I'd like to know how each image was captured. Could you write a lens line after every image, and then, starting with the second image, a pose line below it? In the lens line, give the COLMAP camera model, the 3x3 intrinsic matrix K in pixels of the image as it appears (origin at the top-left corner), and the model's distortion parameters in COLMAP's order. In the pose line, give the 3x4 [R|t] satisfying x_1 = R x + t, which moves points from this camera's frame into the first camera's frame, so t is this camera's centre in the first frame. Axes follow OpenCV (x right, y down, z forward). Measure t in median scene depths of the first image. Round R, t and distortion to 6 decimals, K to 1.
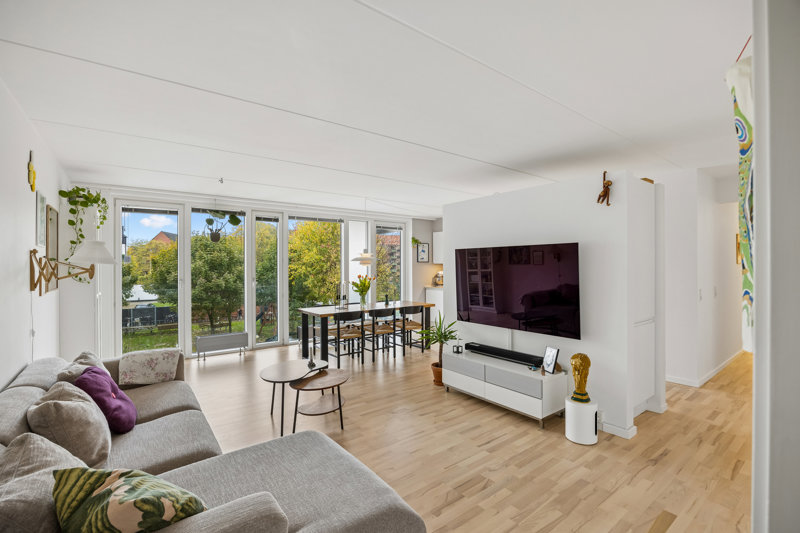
lens RADIAL K [[365.6, 0, 405.3], [0, 365.6, 267.0], [0, 0, 1]] dist [0.000224, 0.000078]
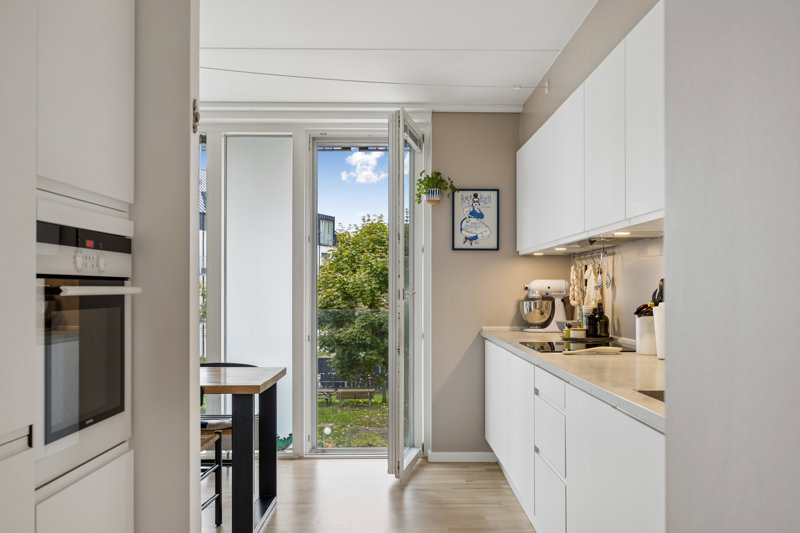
lens RADIAL K [[765.1, 0, 400.0], [0, 765.1, 266.5], [0, 0, 1]] dist [0.004665, -0.000016]
pose [[0.801697, -0.013848, -0.597570, 0.696436], [-0.004000, 0.999585, -0.028531, 0.034994], [0.597717, 0.025263, 0.801309, 0.800011]]
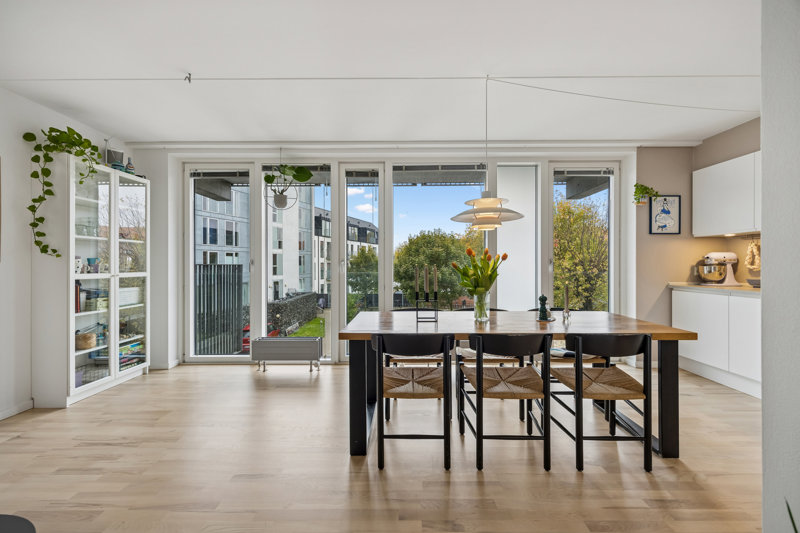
lens RADIAL K [[322.8, 0, 402.6], [0, 322.8, 265.8], [0, 0, 1]] dist [0.014442, 0.000008]
pose [[0.792208, 0.004847, -0.610232, 0.067019], [-0.001628, 0.999982, 0.005829, 0.049590], [0.610249, -0.003625, 0.792201, 0.791984]]
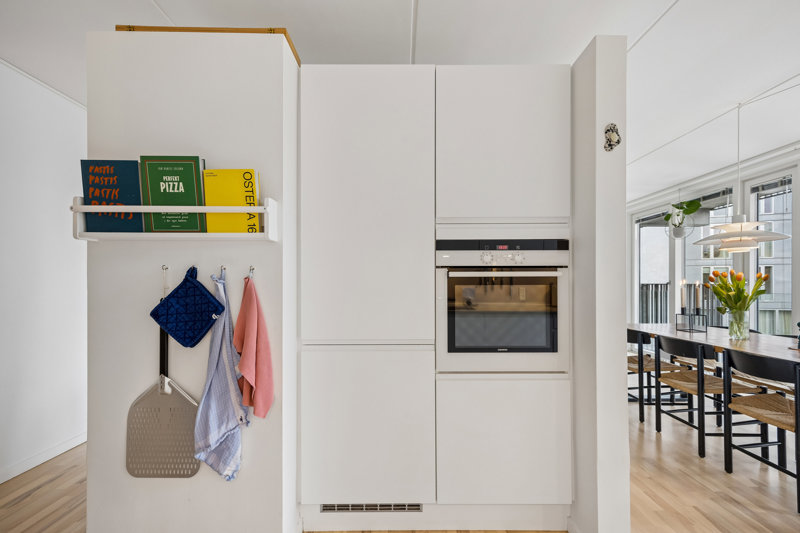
lens RADIAL K [[322.4, 0, 404.5], [0, 322.4, 274.6], [0, 0, 1]] dist [0.015022, 0.000121]
pose [[-0.601143, -0.016784, -0.798965, 0.610519], [0.001896, 0.999747, -0.022428, 0.044336], [0.799139, -0.014998, -0.600959, 1.156381]]
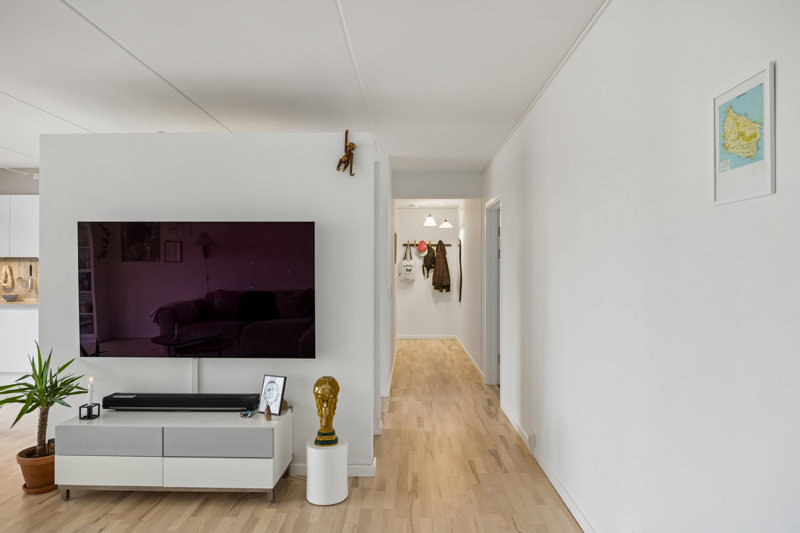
lens RADIAL K [[485.4, 0, 401.5], [0, 485.4, 272.1], [0, 0, 1]] dist [-0.003057, -0.001955]
pose [[0.619981, 0.011440, 0.784533, -0.126002], [-0.005596, 0.999933, -0.010158, 0.031094], [-0.784597, 0.001908, 0.620004, 0.221409]]
